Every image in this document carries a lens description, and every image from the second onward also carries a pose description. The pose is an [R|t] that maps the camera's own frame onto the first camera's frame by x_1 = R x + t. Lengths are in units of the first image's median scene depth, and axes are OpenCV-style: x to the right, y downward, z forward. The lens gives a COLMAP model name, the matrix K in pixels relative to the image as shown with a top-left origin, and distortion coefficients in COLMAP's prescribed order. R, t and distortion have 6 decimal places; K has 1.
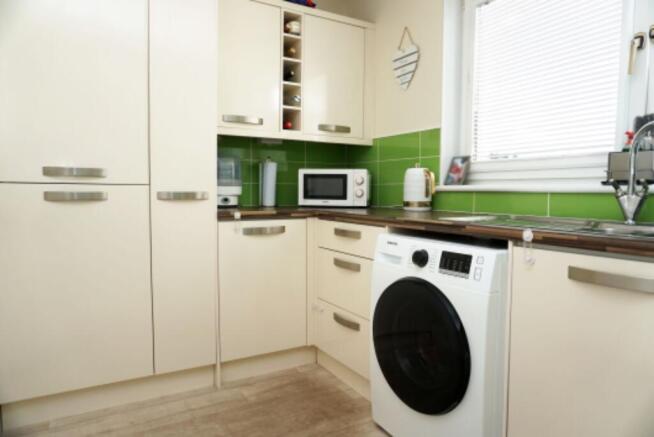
lens RADIAL K [[438.7, 0, 315.9], [0, 438.7, 218.2], [0, 0, 1]] dist [-0.051545, 0.040935]
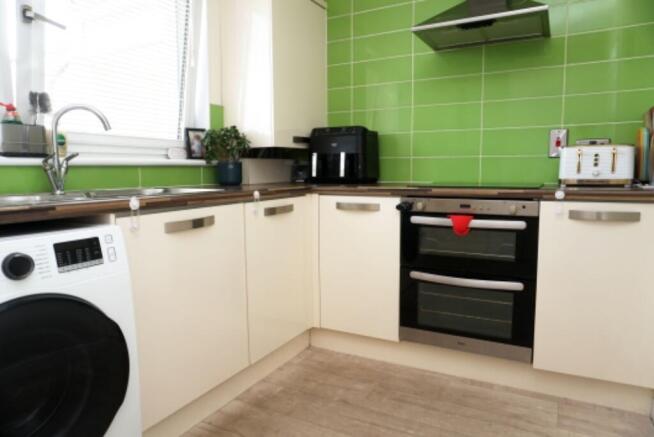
lens RADIAL K [[438.7, 0, 315.9], [0, 438.7, 218.2], [0, 0, 1]] dist [-0.051545, 0.040935]
pose [[-0.535203, -0.095784, 0.839276, -0.608293], [0.054209, 0.987608, 0.147282, -0.055769], [-0.842982, 0.124322, -0.523378, 1.120081]]
